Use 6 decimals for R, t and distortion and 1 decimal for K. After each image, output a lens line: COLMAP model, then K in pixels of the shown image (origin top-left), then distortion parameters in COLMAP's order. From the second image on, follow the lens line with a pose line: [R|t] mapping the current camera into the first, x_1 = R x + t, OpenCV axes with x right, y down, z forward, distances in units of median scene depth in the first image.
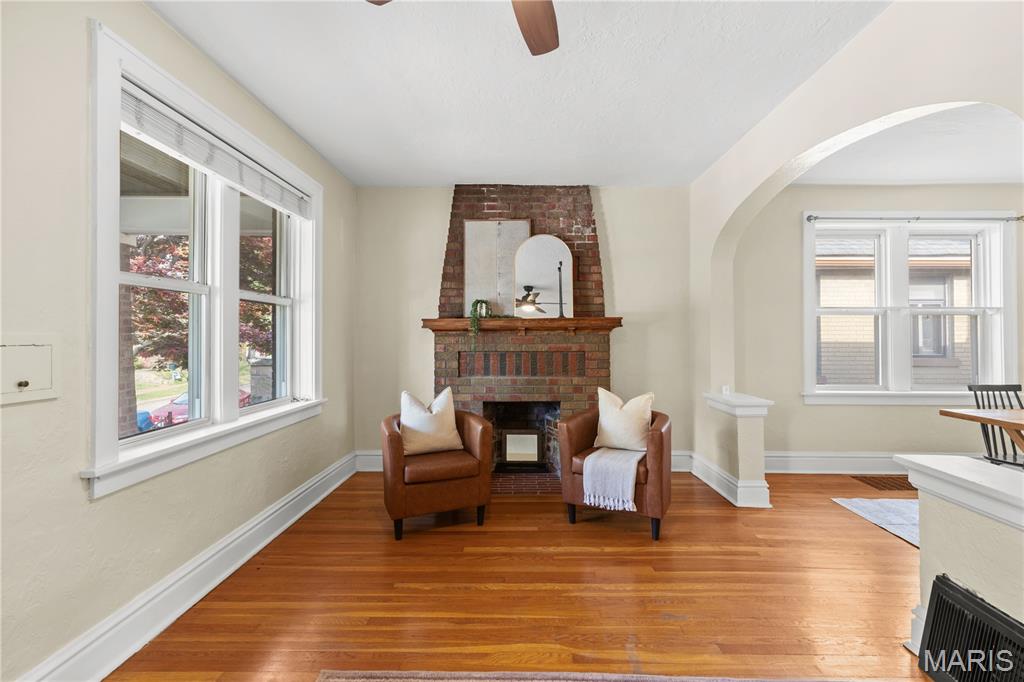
lens RADIAL K [[466.5, 0, 515.8], [0, 466.5, 337.8], [0, 0, 1]] dist [0.002321, 0.000183]
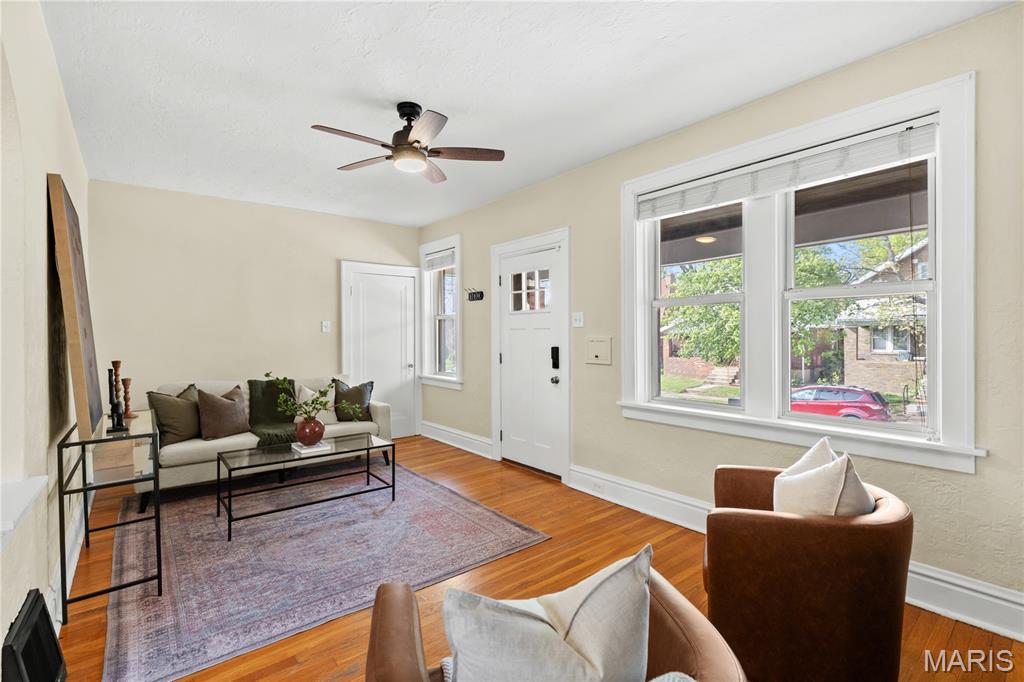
lens RADIAL K [[466.5, 0, 515.8], [0, 466.5, 337.8], [0, 0, 1]] dist [0.002321, 0.000183]
pose [[-0.762474, 0.012009, -0.646908, 0.690114], [0.007276, 0.999924, 0.009987, -0.022960], [0.646978, 0.002908, -0.762503, 1.982462]]
